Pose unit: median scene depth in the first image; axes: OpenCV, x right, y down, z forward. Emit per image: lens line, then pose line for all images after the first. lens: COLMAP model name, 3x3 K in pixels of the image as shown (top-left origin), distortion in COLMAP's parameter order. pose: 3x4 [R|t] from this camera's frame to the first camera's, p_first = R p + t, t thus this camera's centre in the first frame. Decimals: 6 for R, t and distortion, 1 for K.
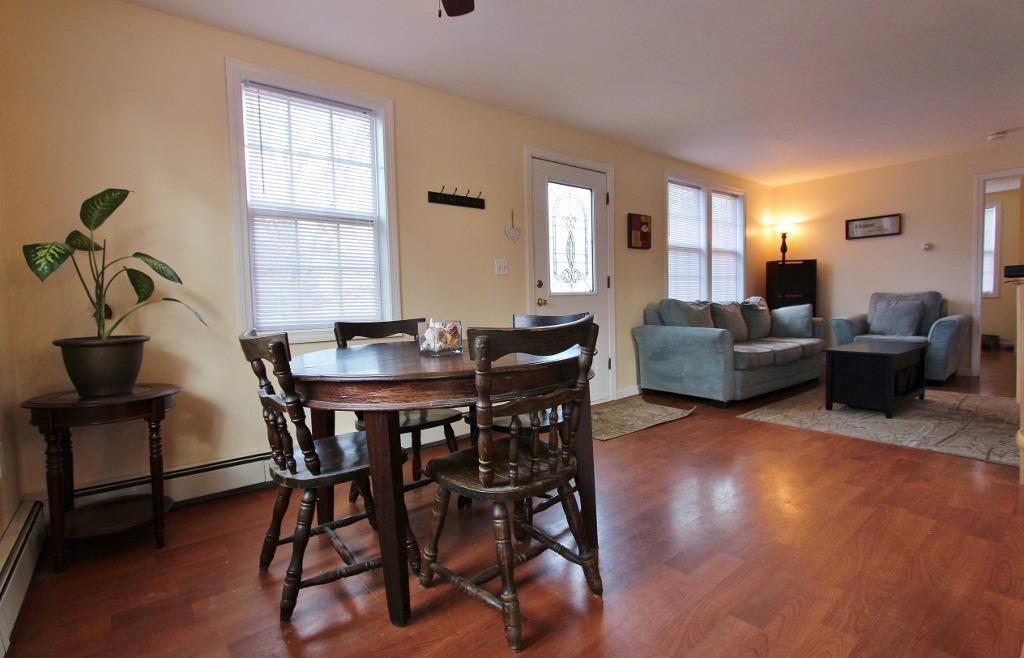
lens RADIAL K [[482.9, 0, 506.9], [0, 482.9, 327.5], [0, 0, 1]] dist [-0.014910, 0.000720]
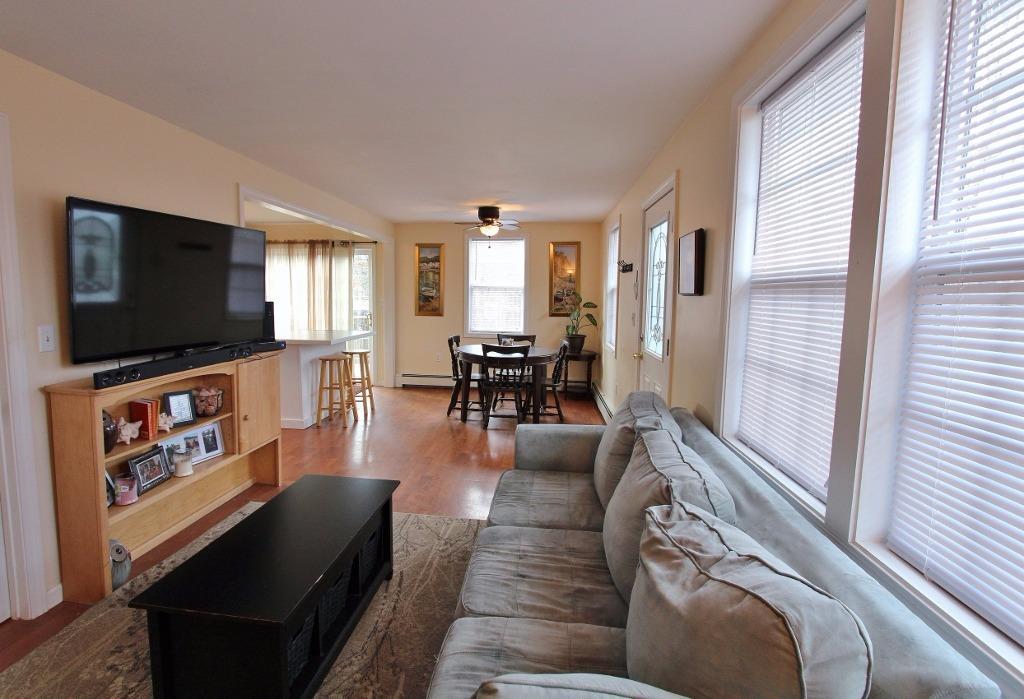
lens RADIAL K [[495.8, 0, 475.0], [0, 495.8, 344.1], [0, 0, 1]] dist [-0.004977, -0.000555]
pose [[-0.728739, 0.092113, -0.678569, 0.908724], [-0.031924, 0.985265, 0.168029, -0.214743], [0.684047, 0.144112, -0.715060, 1.358167]]
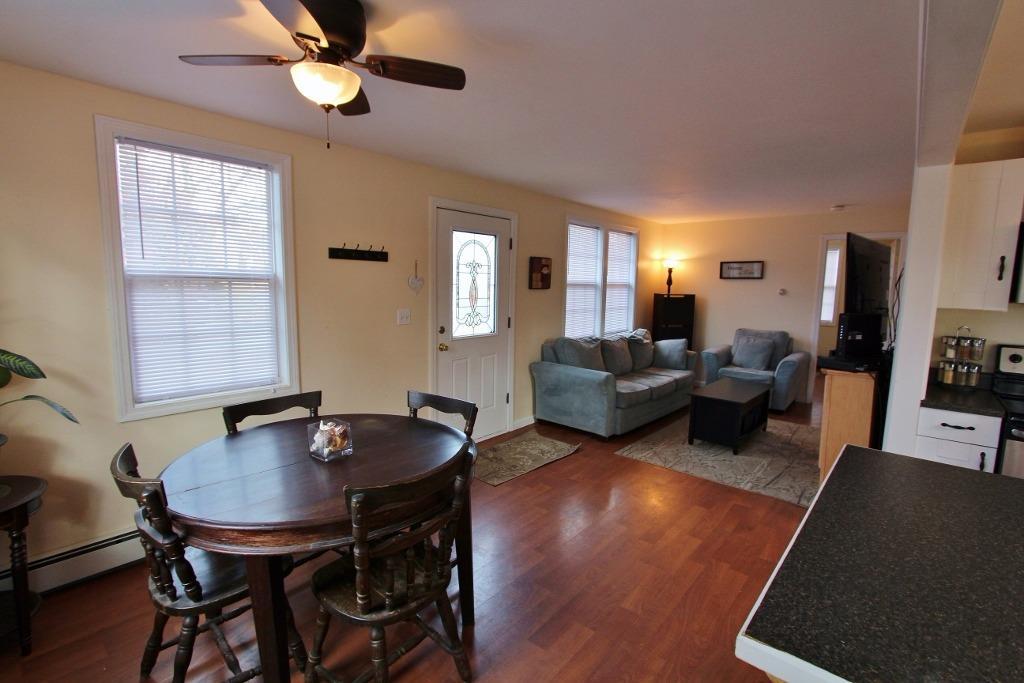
lens RADIAL K [[472.2, 0, 507.1], [0, 472.2, 339.6], [0, 0, 1]] dist [-0.020268, 0.004375]
pose [[0.984109, 0.022849, 0.176090, 0.024948], [-0.033316, 0.997834, 0.056717, -0.120174], [-0.174413, -0.061682, 0.982739, -0.024134]]
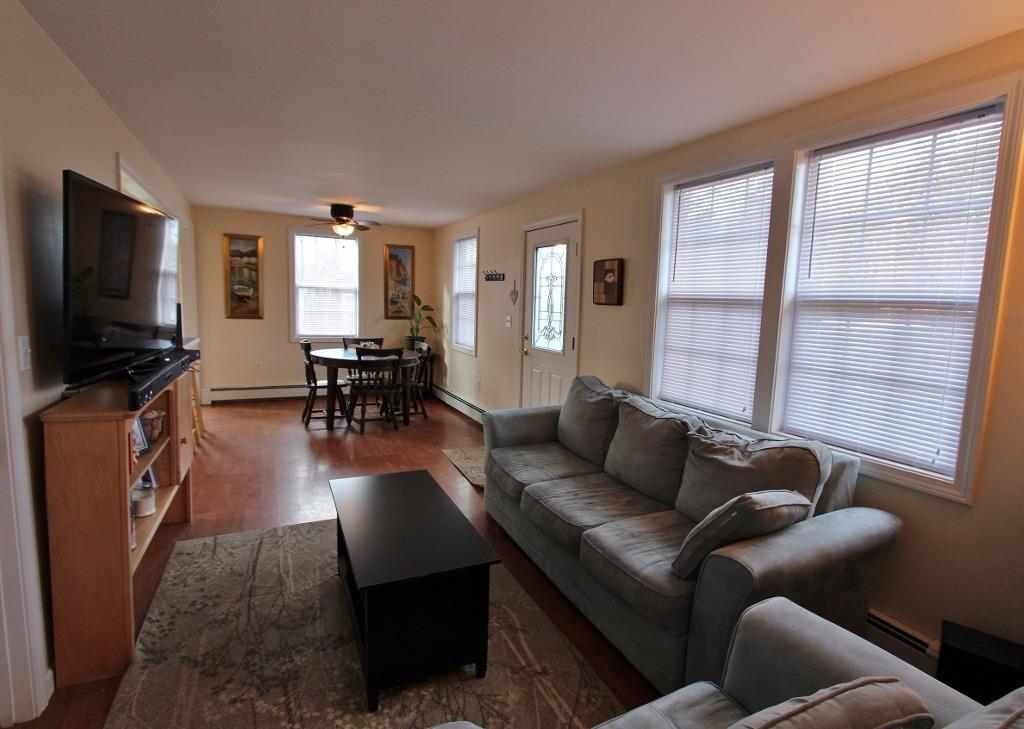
lens RADIAL K [[520.1, 0, 534.9], [0, 520.1, 362.9], [0, 0, 1]] dist [-0.004579, 0.000338]
pose [[-0.202410, 0.139490, -0.969316, 1.198666], [-0.089170, 0.983067, 0.160090, -0.213925], [0.975233, 0.118838, -0.186544, 1.155969]]
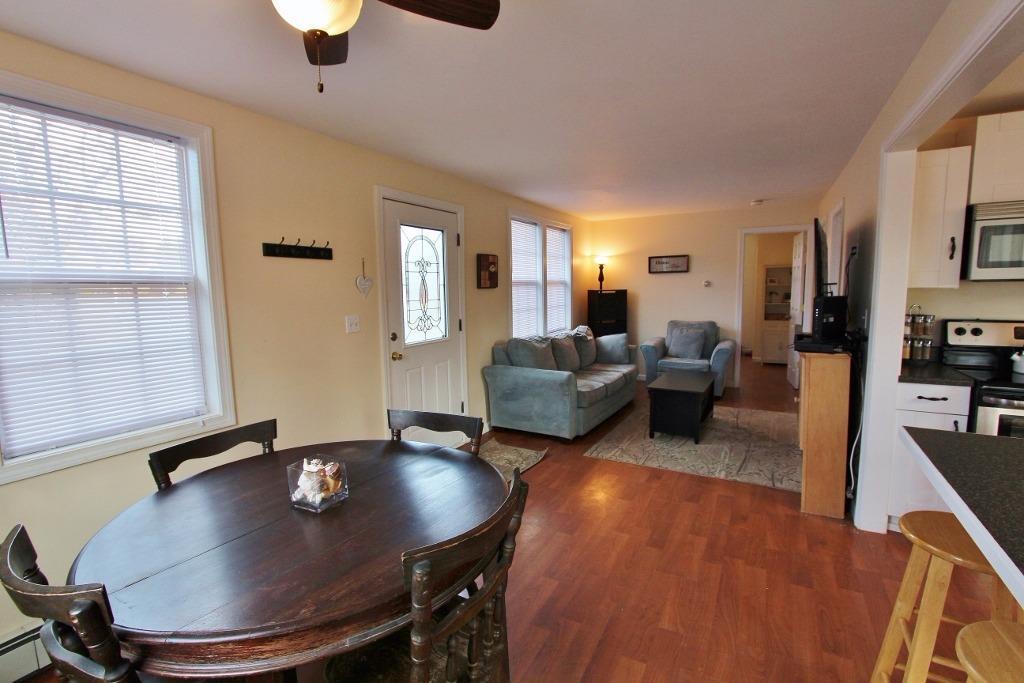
lens RADIAL K [[472.2, 0, 507.1], [0, 472.2, 339.6], [0, 0, 1]] dist [-0.020268, 0.004375]
pose [[0.929258, -0.030921, 0.368134, -0.057332], [0.015031, 0.998830, 0.045954, -0.112005], [-0.369125, -0.037169, 0.928636, 0.076405]]
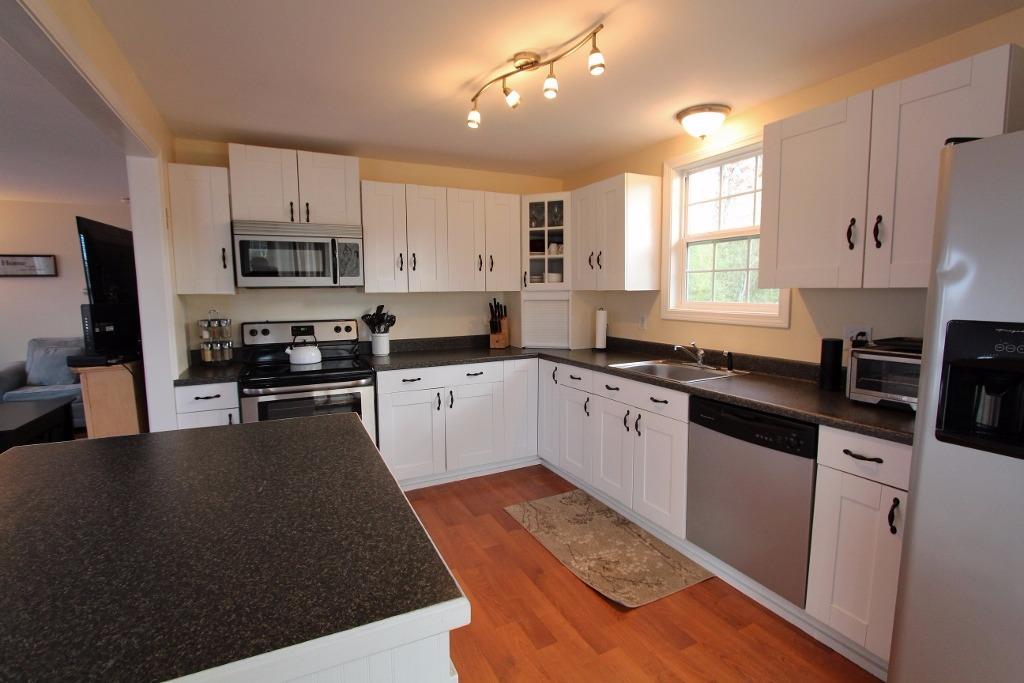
lens RADIAL K [[472.2, 0, 507.1], [0, 472.2, 339.6], [0, 0, 1]] dist [-0.020268, 0.004375]
pose [[0.223563, -0.078688, 0.971508, 0.138854], [0.061639, 0.995882, 0.066478, -0.097342], [-0.972738, 0.045021, 0.227493, -0.116789]]
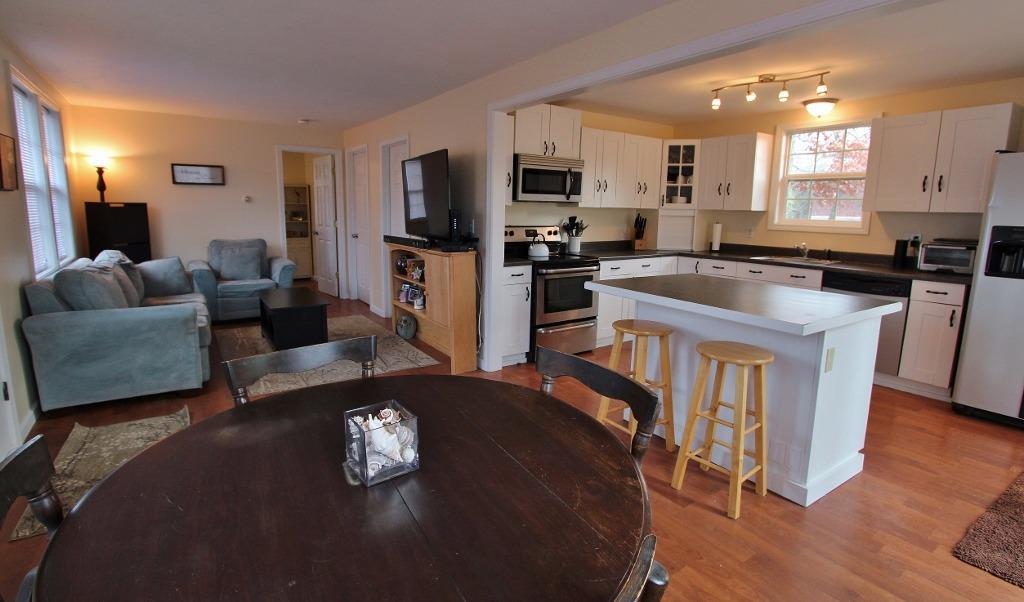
lens RADIAL K [[488.4, 0, 507.6], [0, 488.4, 282.8], [0, 0, 1]] dist [-0.016757, 0.000288]
pose [[0.080816, -0.122554, 0.989166, -0.311349], [0.041264, 0.991973, 0.119531, -0.104819], [-0.995875, 0.031157, 0.085224, 0.357537]]
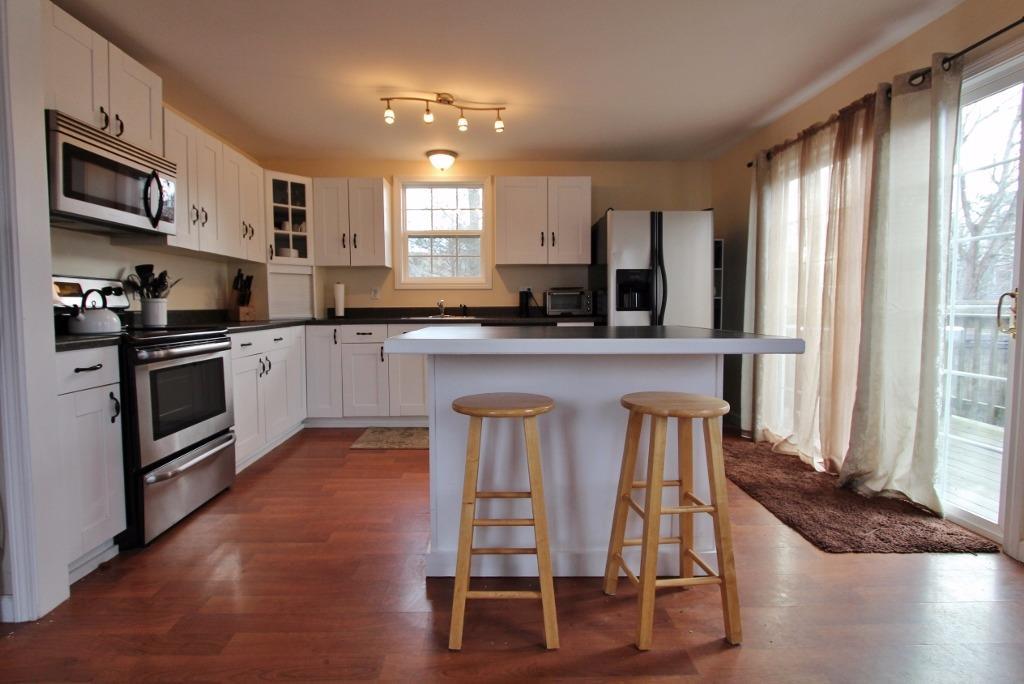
lens RADIAL K [[472.2, 0, 507.1], [0, 472.2, 340.1], [0, 0, 1]] dist [-0.020268, 0.004375]
pose [[-0.796314, -0.014674, 0.604706, 0.107159], [0.064559, 0.991934, 0.109086, -0.049544], [-0.601429, 0.125906, -0.788943, 0.519465]]
